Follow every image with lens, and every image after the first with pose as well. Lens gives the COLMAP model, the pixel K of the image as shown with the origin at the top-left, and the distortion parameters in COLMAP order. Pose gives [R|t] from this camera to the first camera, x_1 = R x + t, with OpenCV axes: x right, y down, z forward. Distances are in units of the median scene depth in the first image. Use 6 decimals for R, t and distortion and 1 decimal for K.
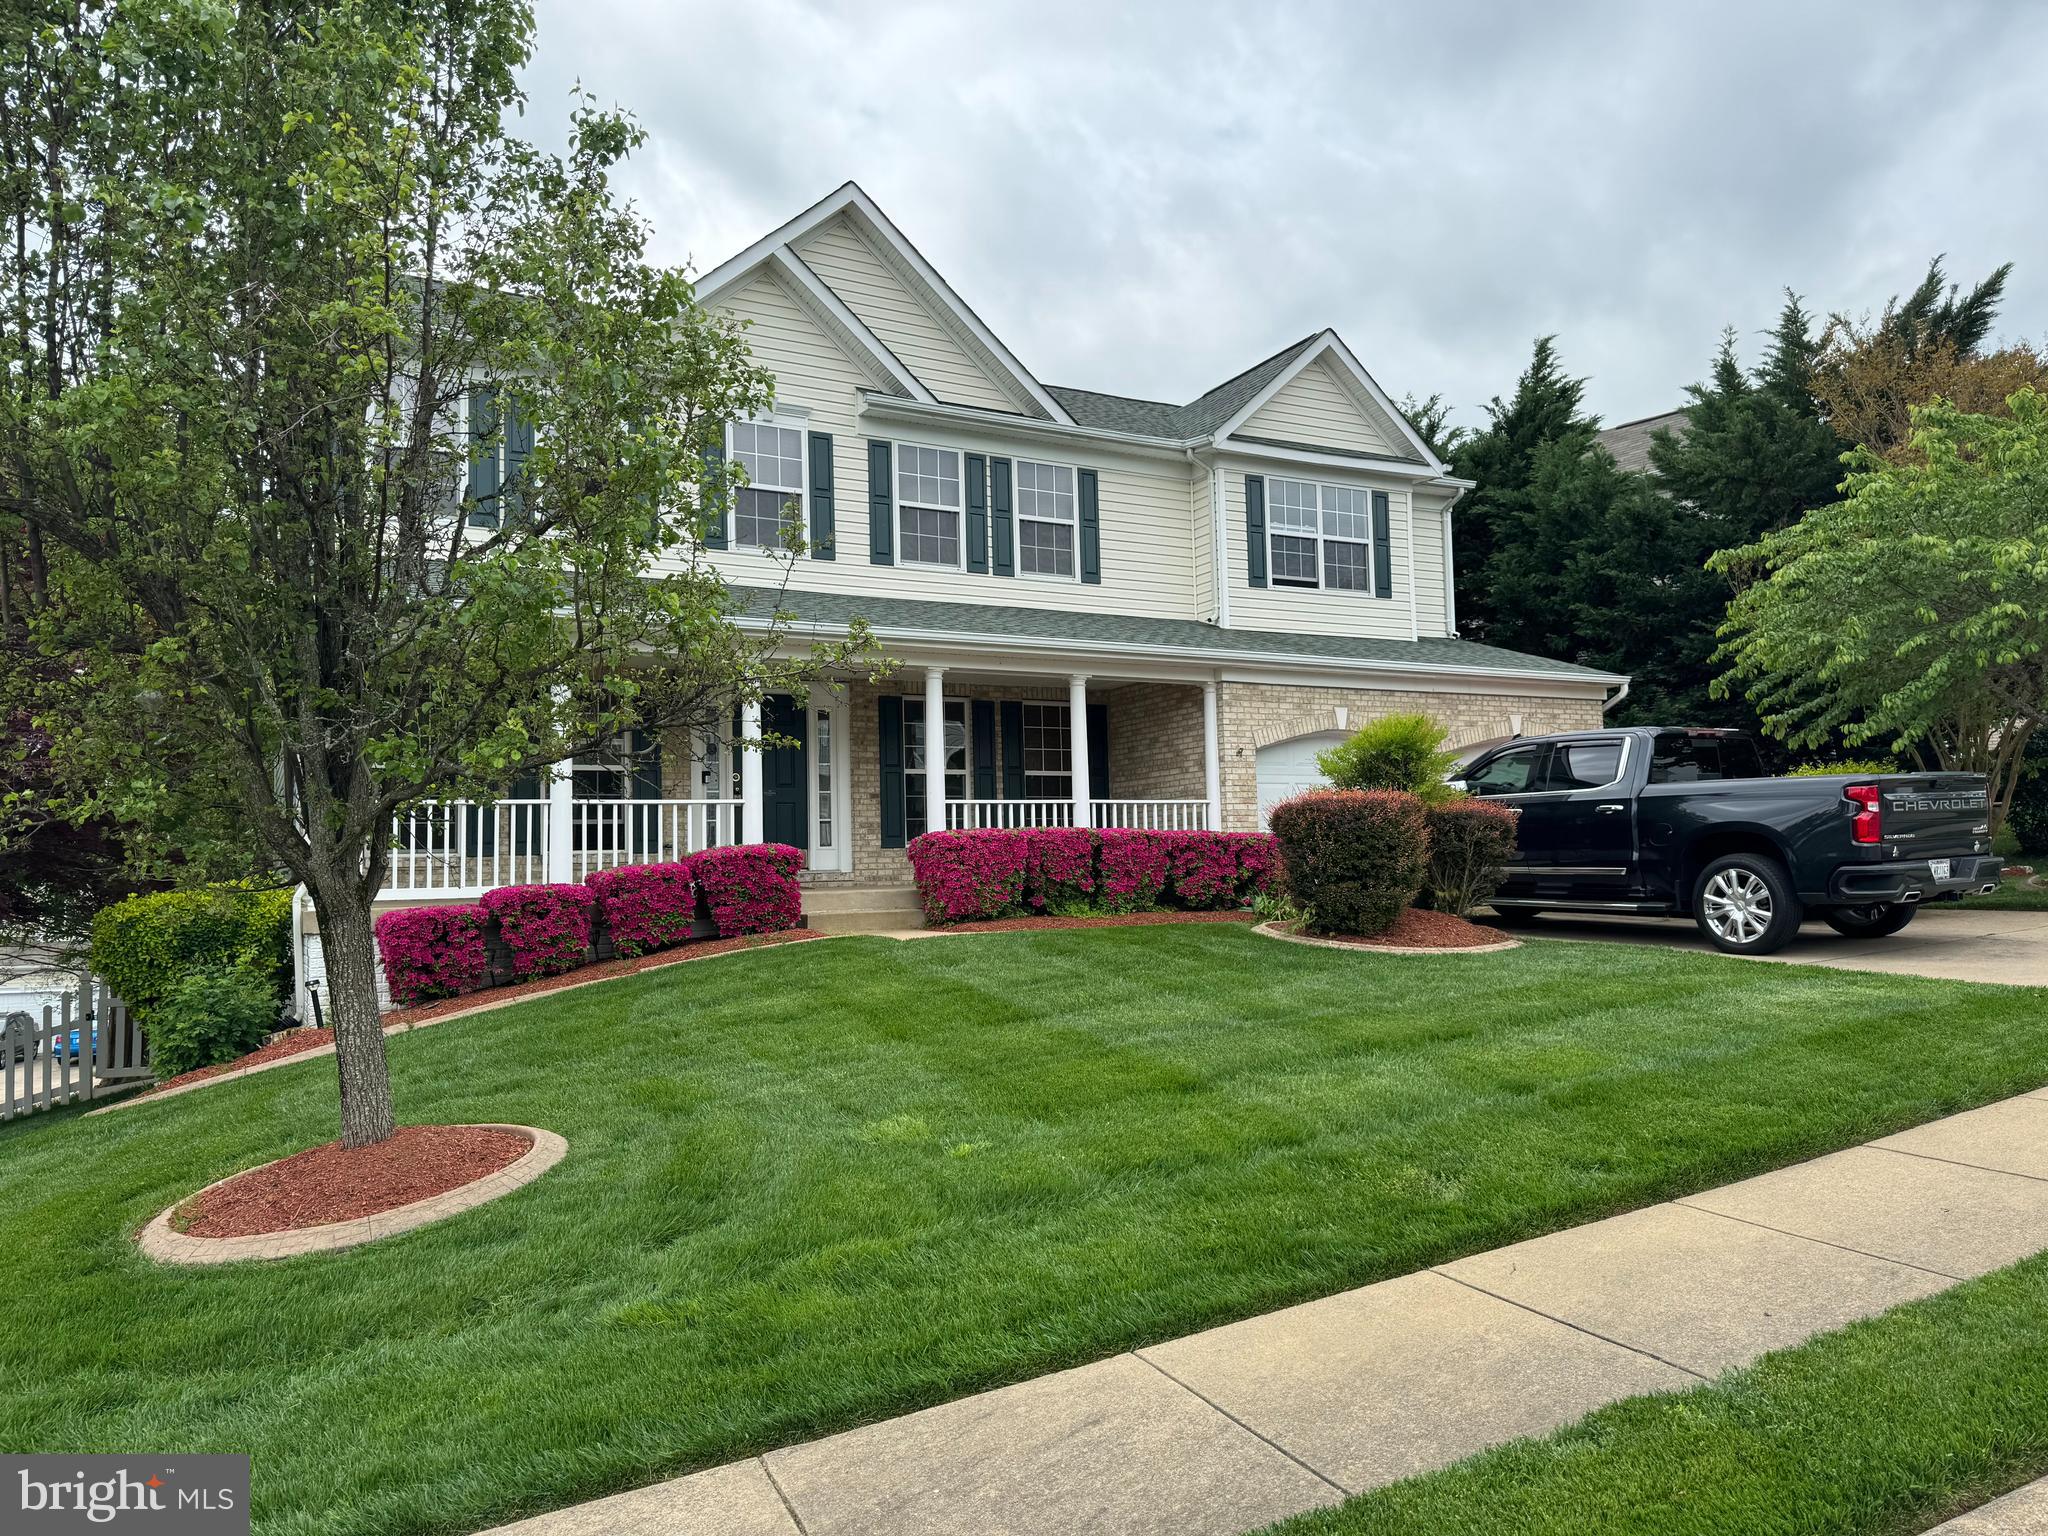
lens RADIAL K [[1416.0, 0, 1024.0], [0, 1416.0, 768.0], [0, 0, 1]] dist [0.090416, -0.111154]
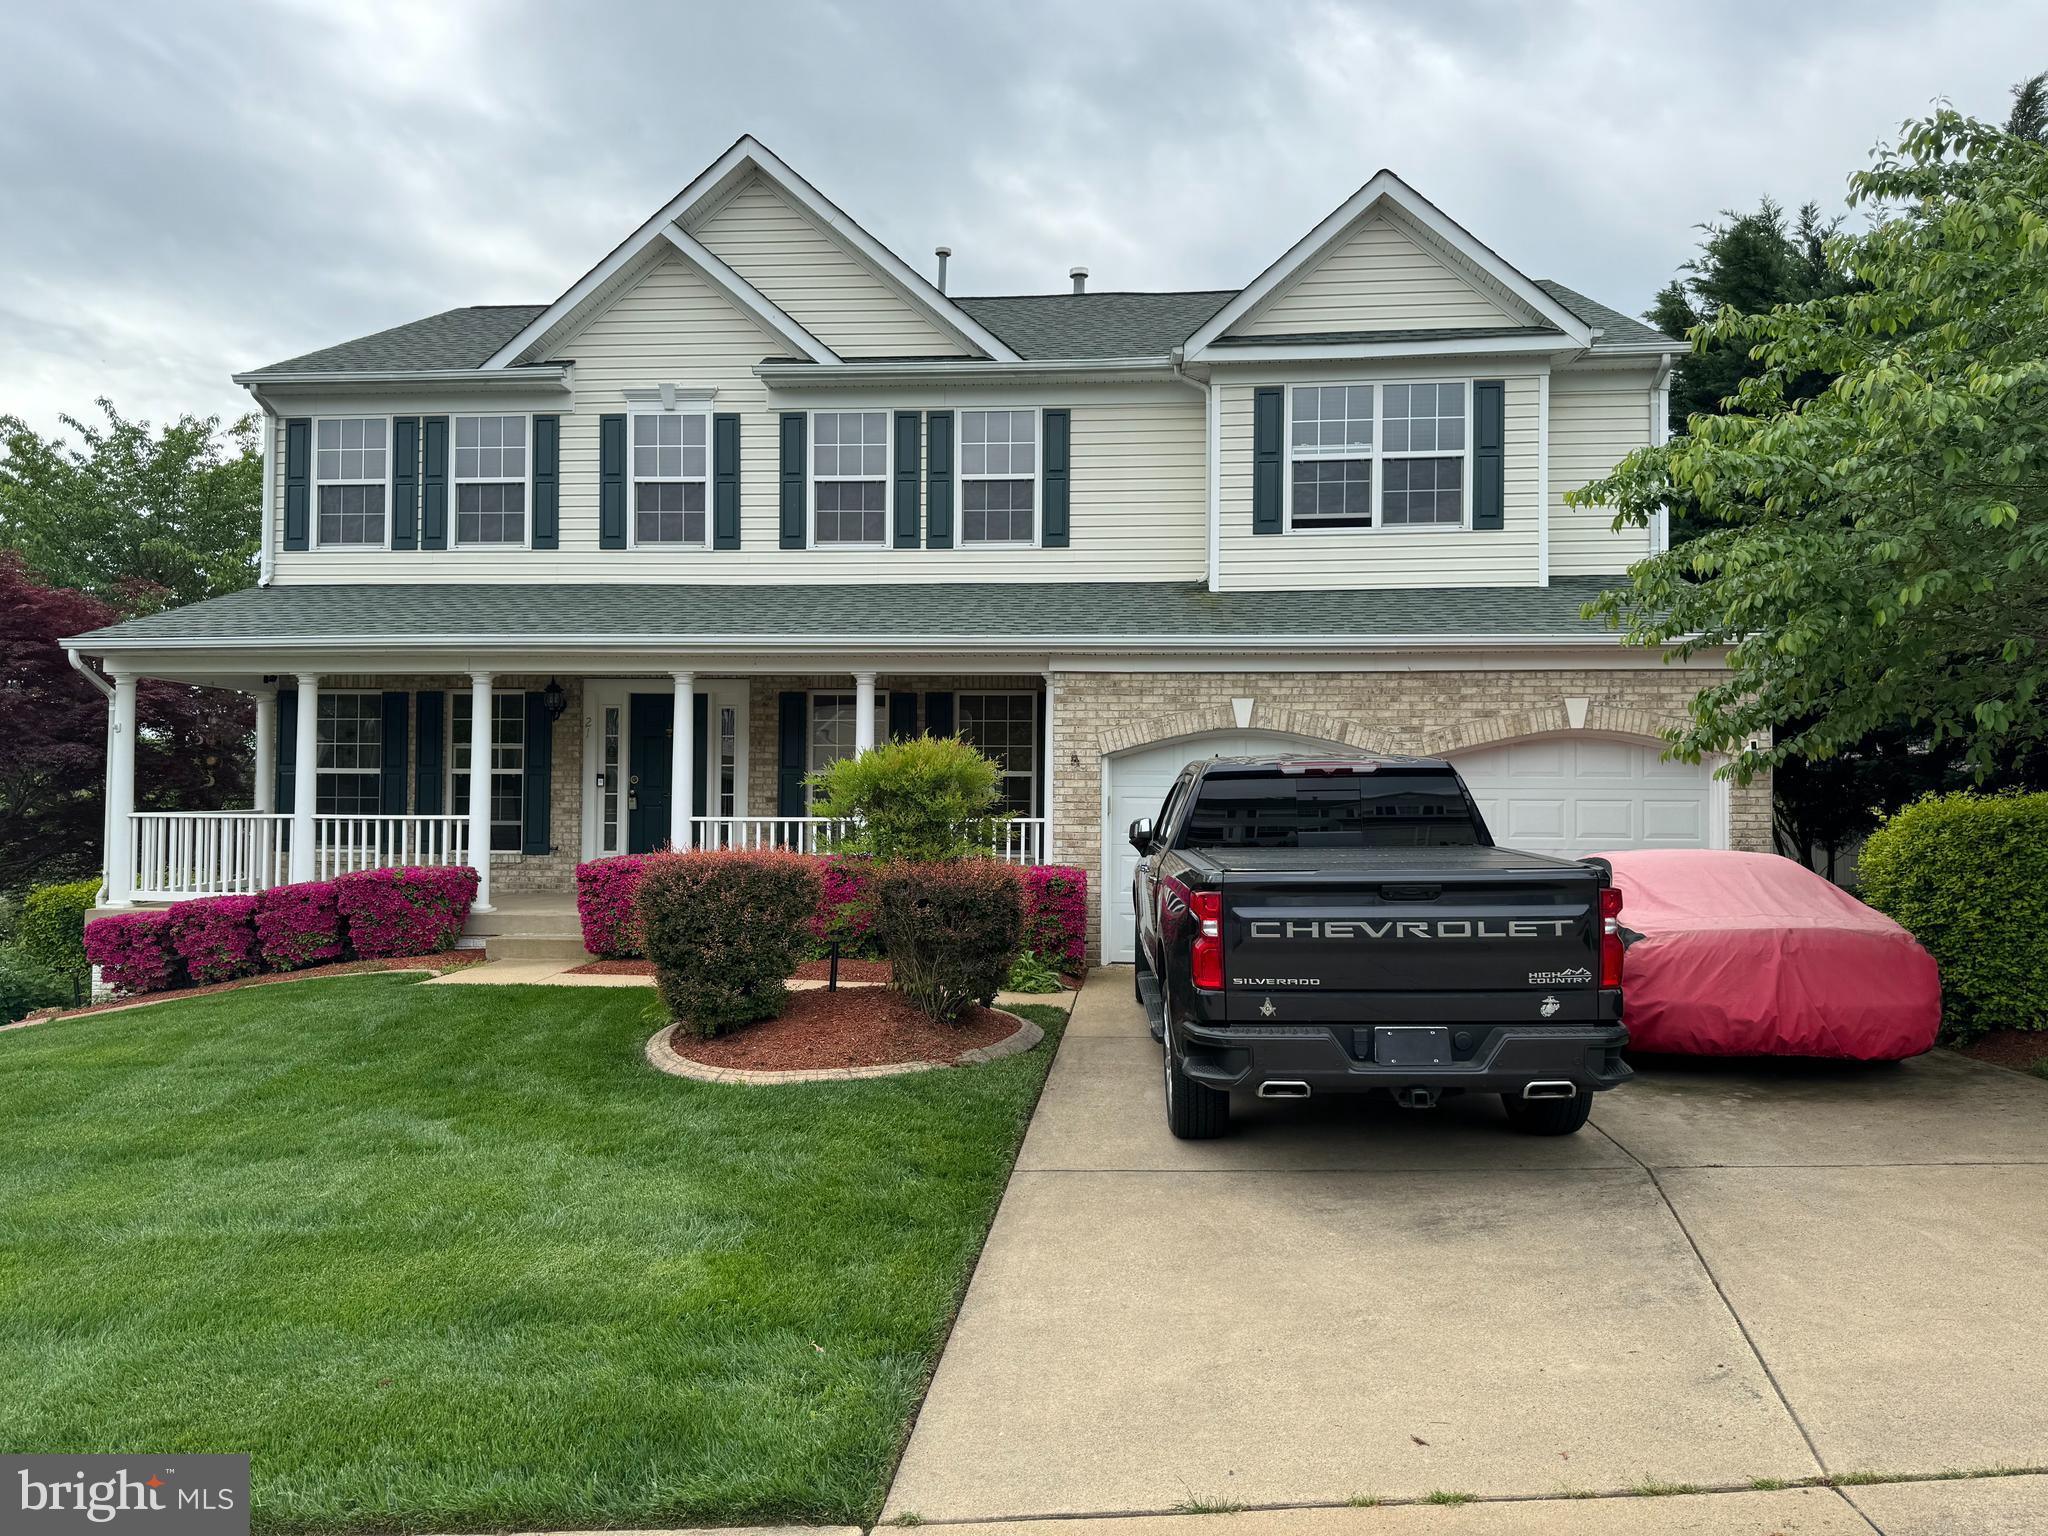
lens RADIAL K [[1416.0, 0, 1024.0], [0, 1416.0, 768.0], [0, 0, 1]] dist [0.090416, -0.111154]
pose [[0.828636, 0.015854, -0.559564, 0.523099], [0.012766, 0.998804, 0.047204, -0.040788], [0.559642, -0.046258, 0.827442, 0.299285]]
